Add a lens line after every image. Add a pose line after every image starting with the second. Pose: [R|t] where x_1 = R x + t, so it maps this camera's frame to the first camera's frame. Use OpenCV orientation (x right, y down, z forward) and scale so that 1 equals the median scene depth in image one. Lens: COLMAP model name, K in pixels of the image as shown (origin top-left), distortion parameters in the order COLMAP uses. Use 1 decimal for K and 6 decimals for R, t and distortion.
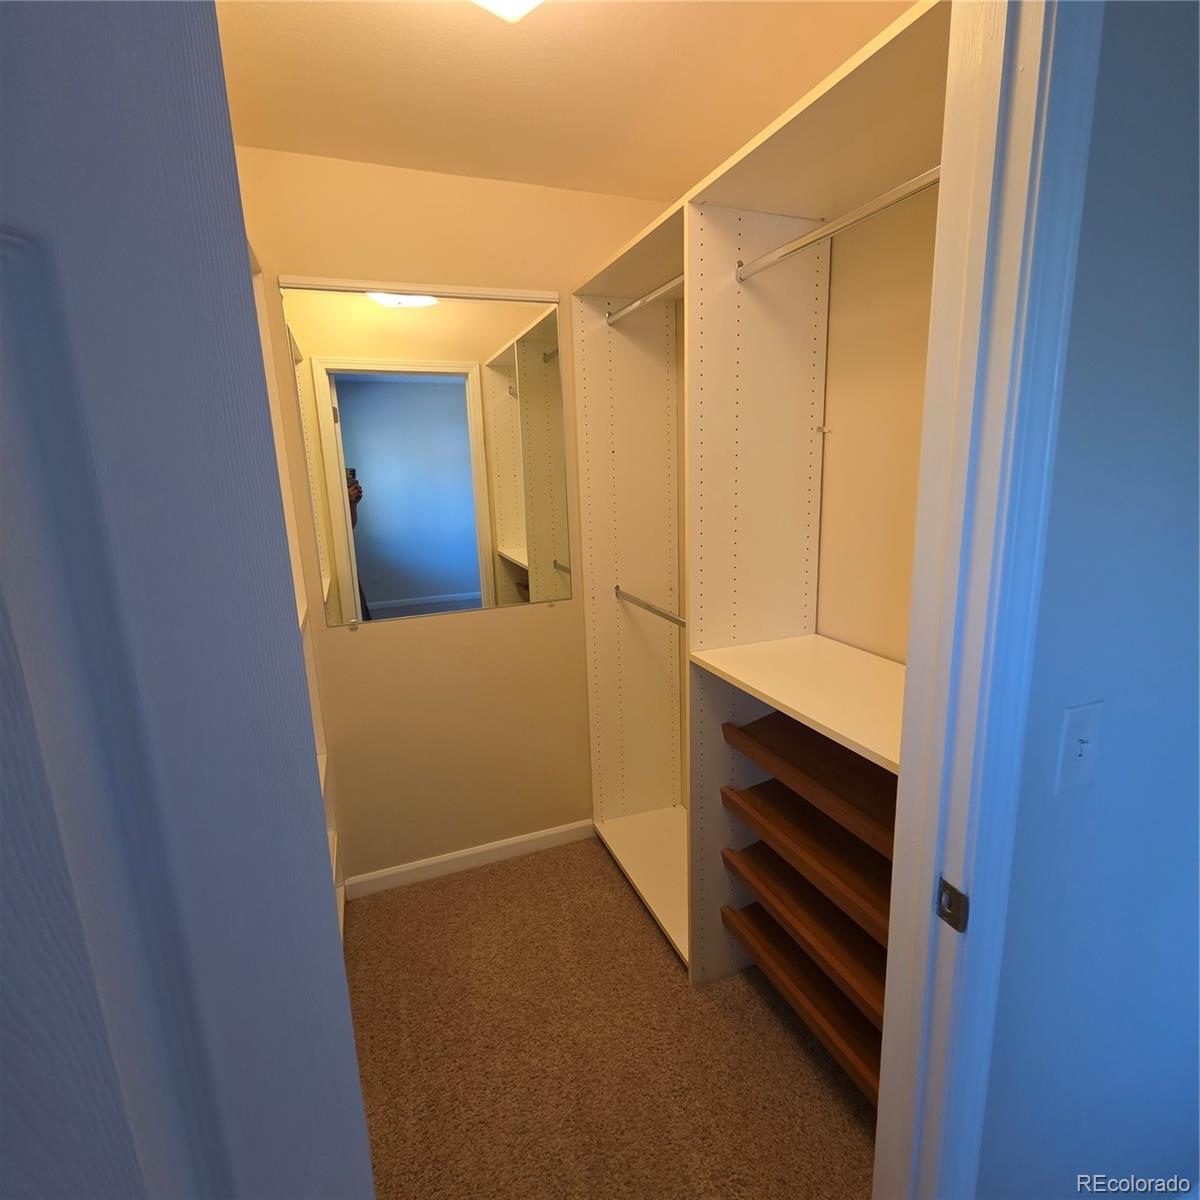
lens RADIAL K [[636.8, 0, 606.8], [0, 636.8, 601.7], [0, 0, 1]] dist [0.019660, -0.002548]
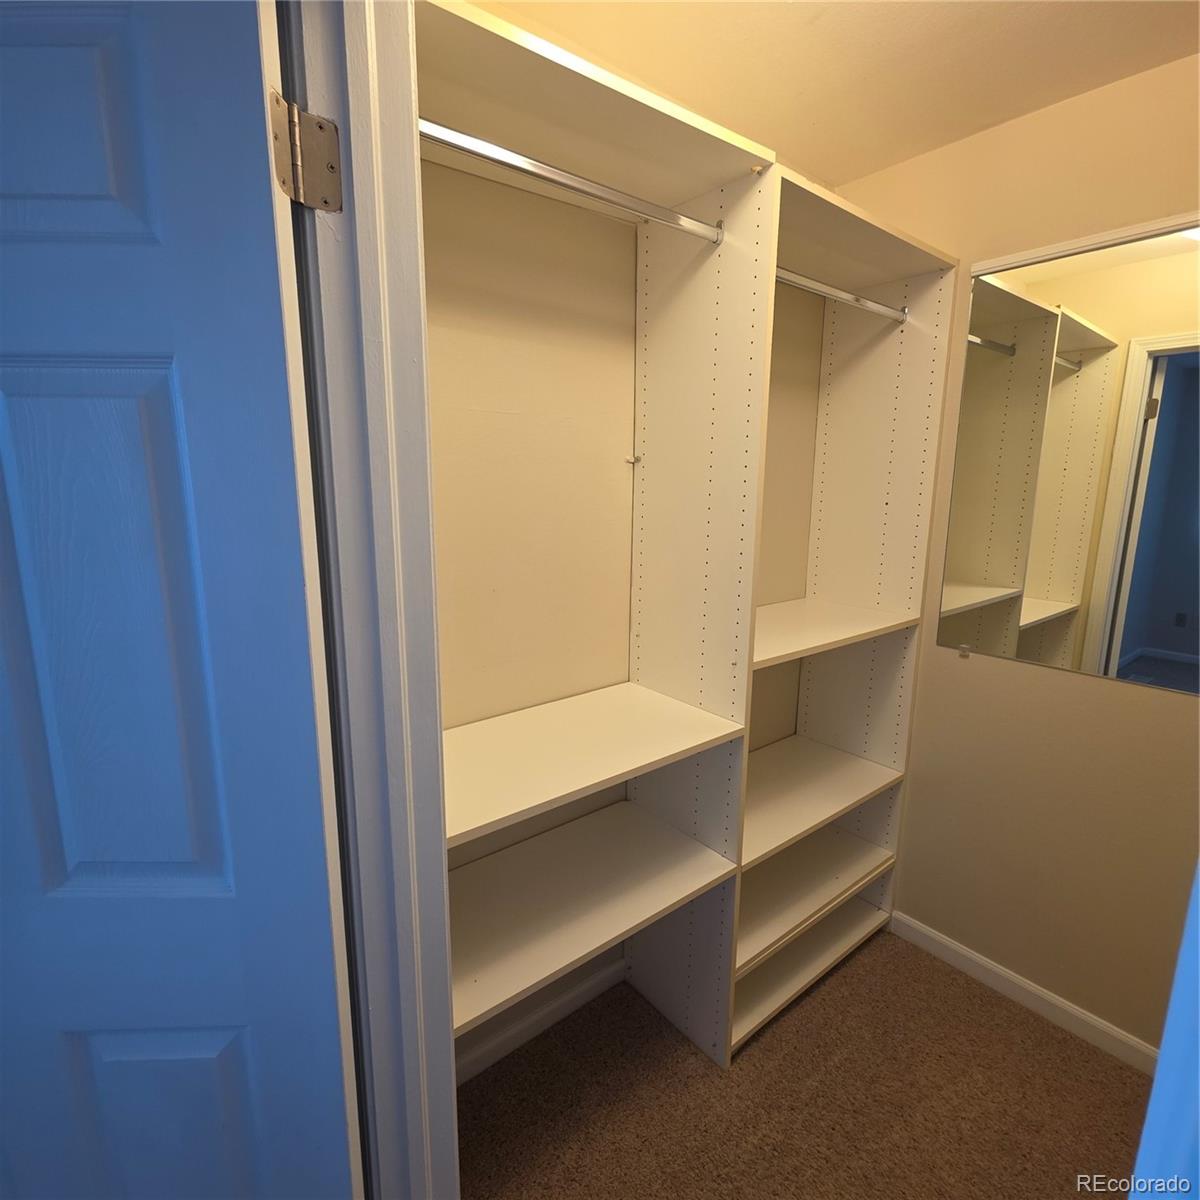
lens RADIAL K [[636.8, 0, 606.3], [0, 636.8, 597.5], [0, 0, 1]] dist [0.019660, -0.002548]
pose [[0.317091, 0.206137, -0.925722, 0.262989], [-0.214871, 0.966326, 0.141577, -0.057512], [0.923733, 0.154018, 0.350706, 0.234700]]
